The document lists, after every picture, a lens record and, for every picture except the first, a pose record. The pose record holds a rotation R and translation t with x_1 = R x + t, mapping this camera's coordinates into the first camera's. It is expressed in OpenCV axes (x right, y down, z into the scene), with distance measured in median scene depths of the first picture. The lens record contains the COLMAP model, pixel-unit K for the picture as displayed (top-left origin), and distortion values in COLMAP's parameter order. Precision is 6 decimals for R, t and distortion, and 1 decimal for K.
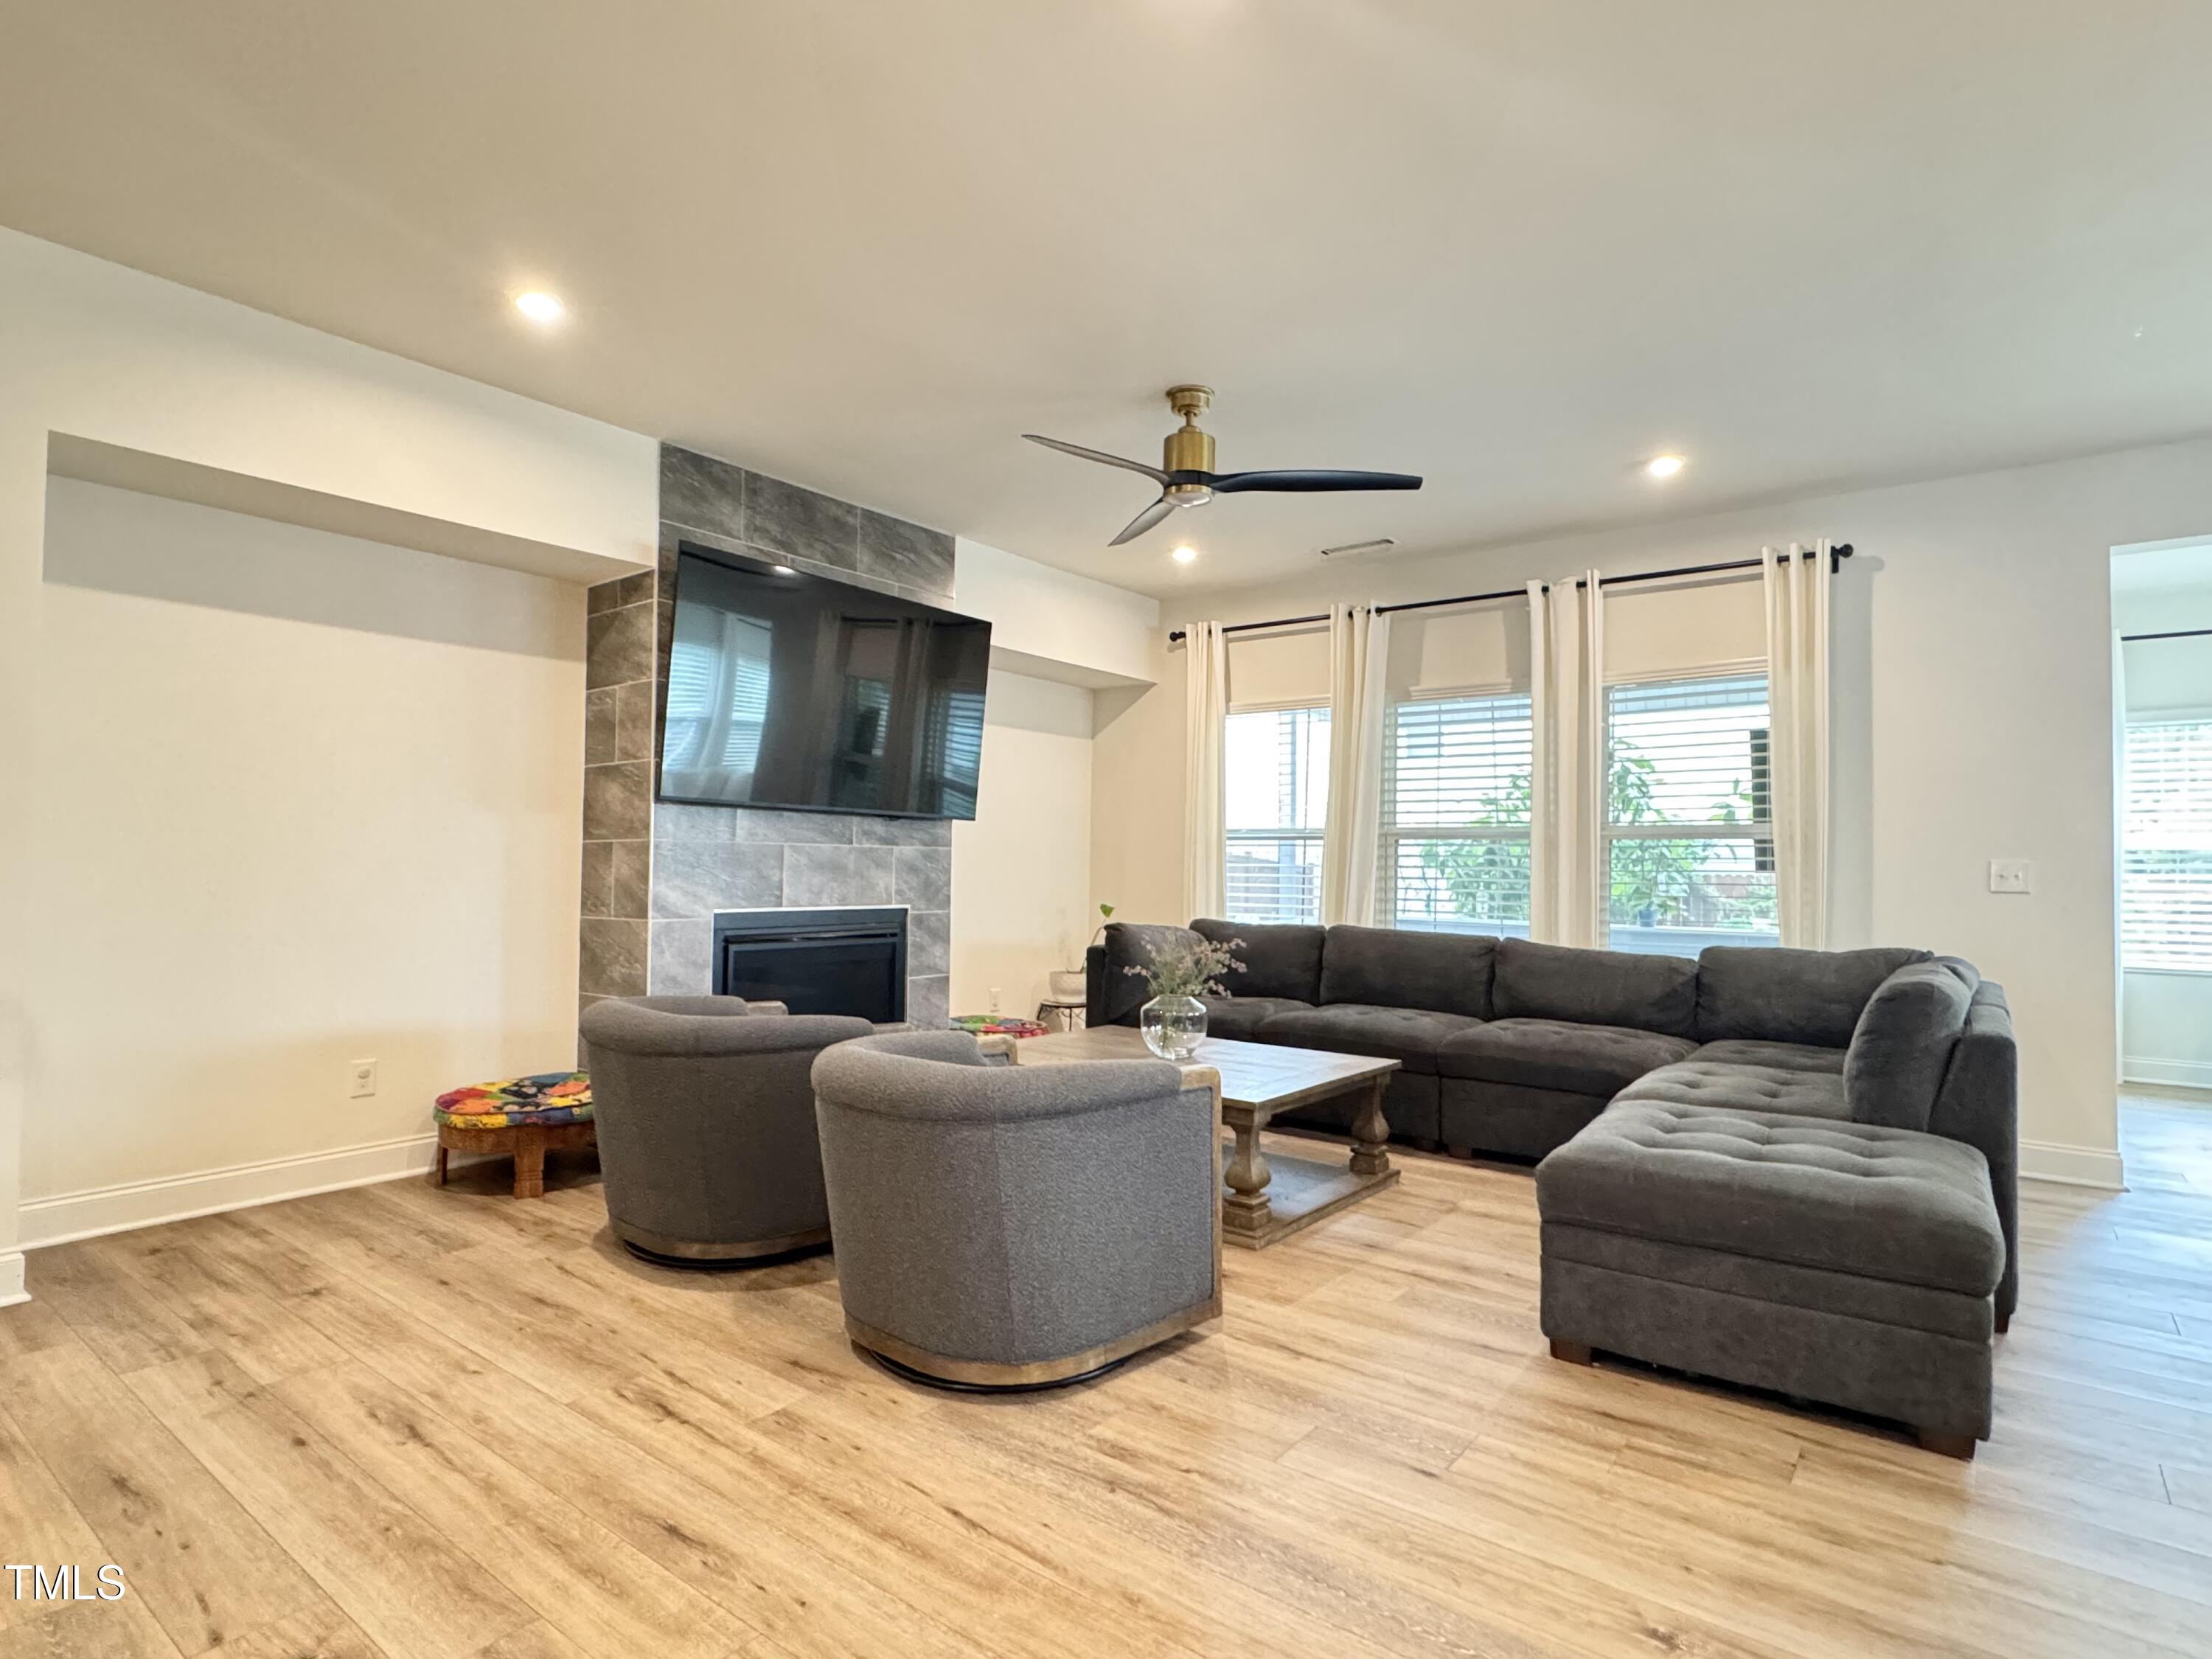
lens RADIAL K [[1169.0, 0, 1107.3], [0, 1169.0, 829.9], [0, 0, 1]] dist [-0.003195, -0.002417]
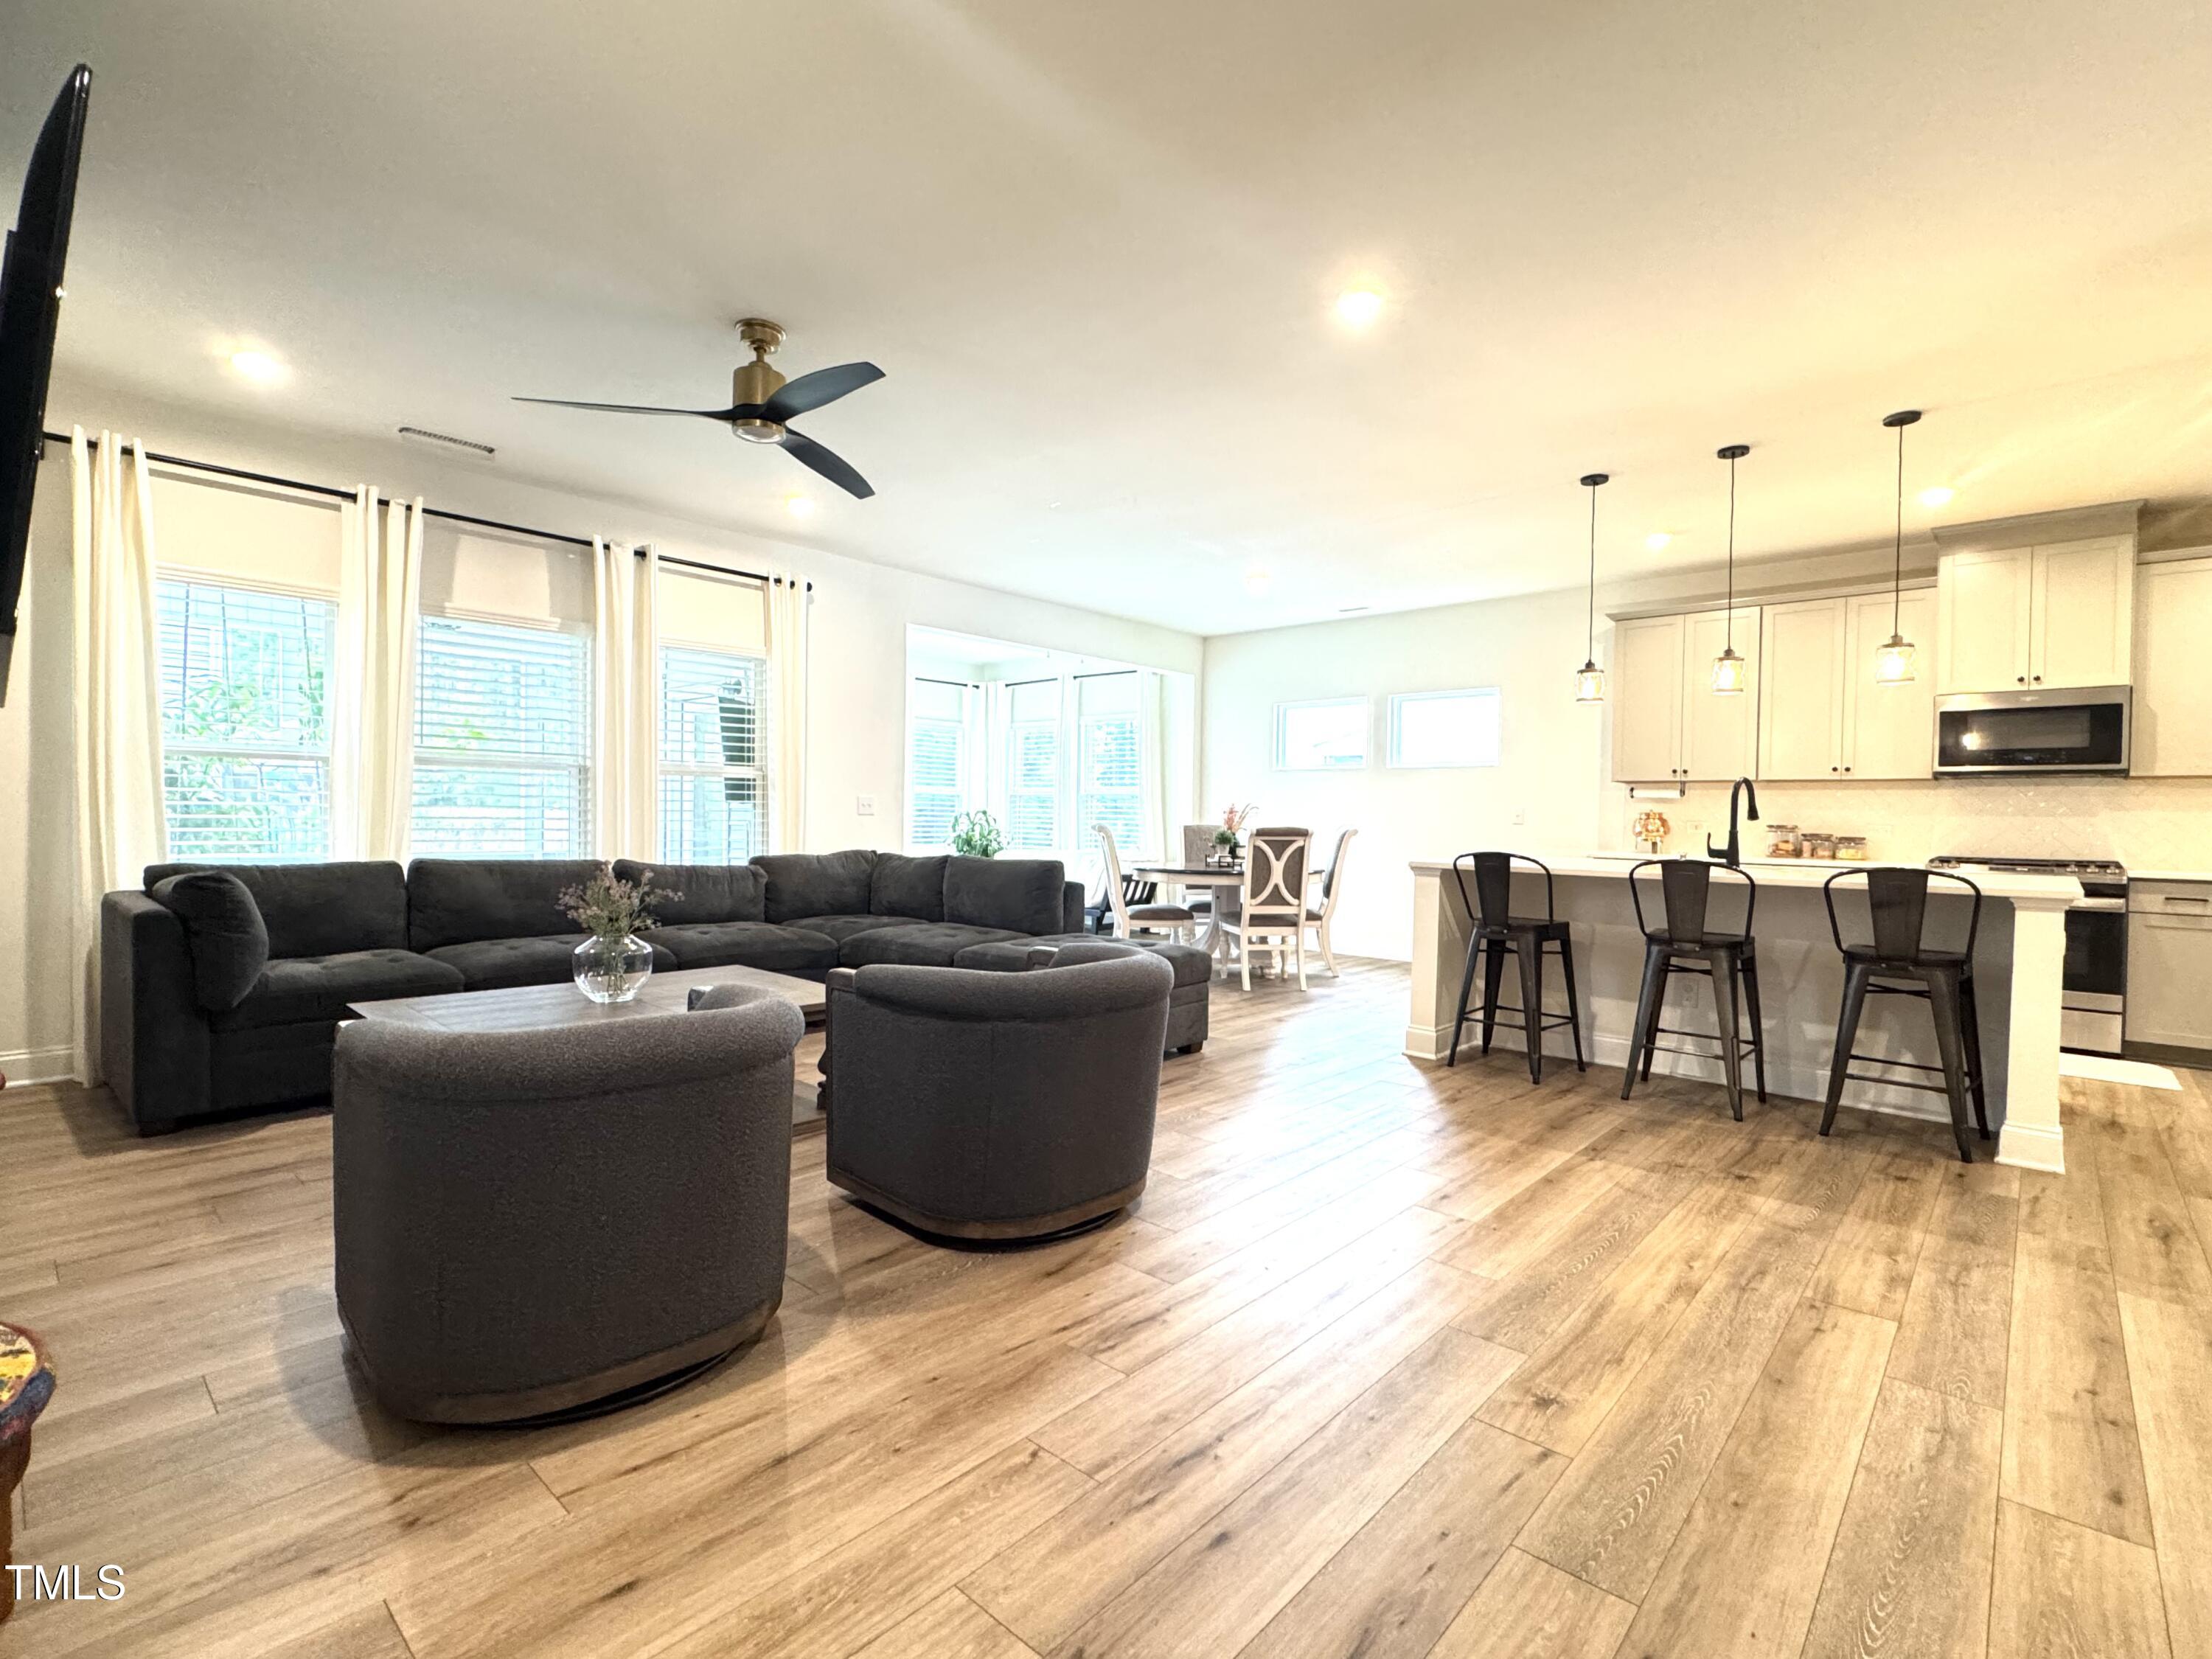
lens RADIAL K [[1028.9, 0, 1099.3], [0, 1028.9, 838.4], [0, 0, 1]] dist [0.001220, 0.000248]
pose [[0.086501, -0.037391, 0.995550, -0.758937], [-0.045718, 0.998094, 0.041459, 0.012837], [-0.995202, -0.049100, 0.084627, 0.574812]]
